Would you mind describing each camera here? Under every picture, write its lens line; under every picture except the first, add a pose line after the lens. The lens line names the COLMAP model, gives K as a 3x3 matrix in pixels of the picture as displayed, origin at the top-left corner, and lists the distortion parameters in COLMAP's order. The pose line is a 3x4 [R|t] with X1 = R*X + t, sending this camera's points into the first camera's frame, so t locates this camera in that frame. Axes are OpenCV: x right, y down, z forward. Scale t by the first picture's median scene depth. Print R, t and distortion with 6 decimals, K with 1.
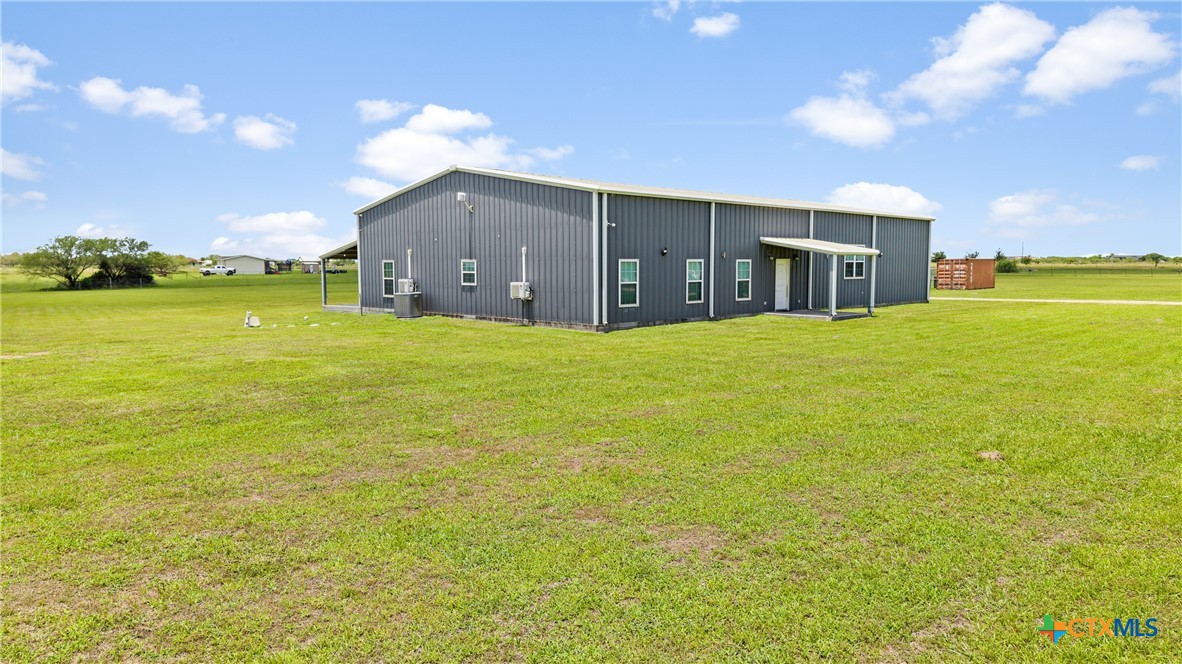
lens RADIAL K [[778.2, 0, 580.9], [0, 778.2, 330.7], [0, 0, 1]] dist [0.028014, -0.006238]
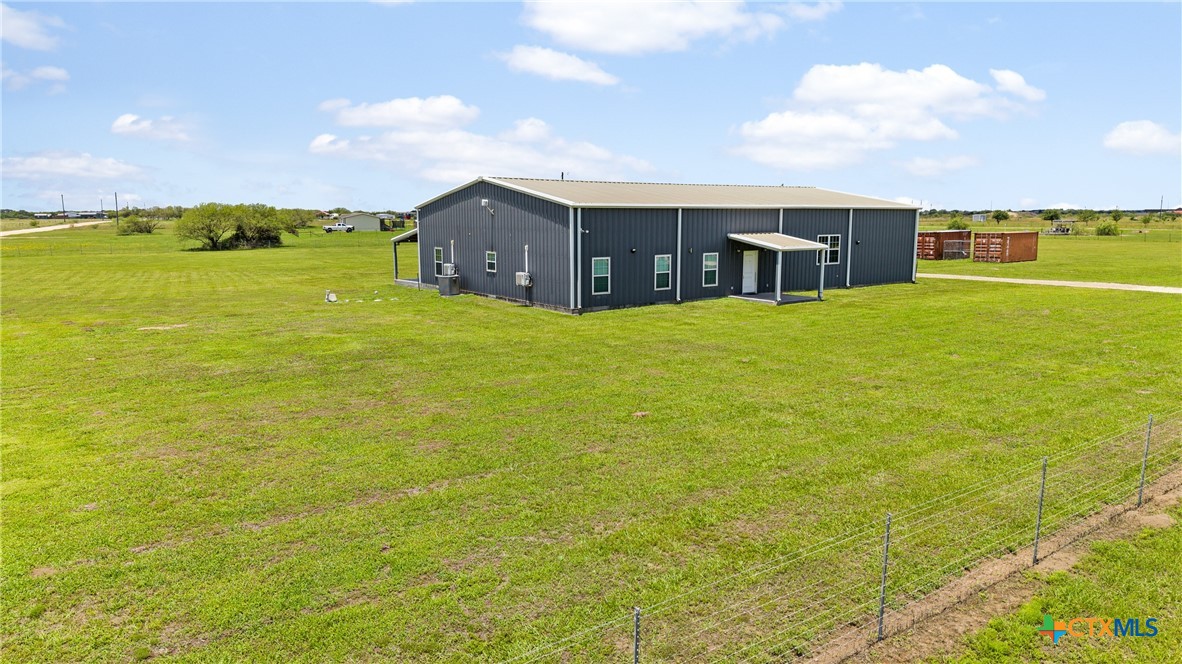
lens RADIAL K [[776.0, 0, 589.2], [0, 776.0, 331.2], [0, 0, 1]] dist [0.033567, 0.001400]
pose [[0.990832, 0.022733, -0.133170, 0.191245], [-0.014107, 0.997762, 0.065363, -0.047361], [0.134358, -0.062886, 0.988935, -0.251163]]
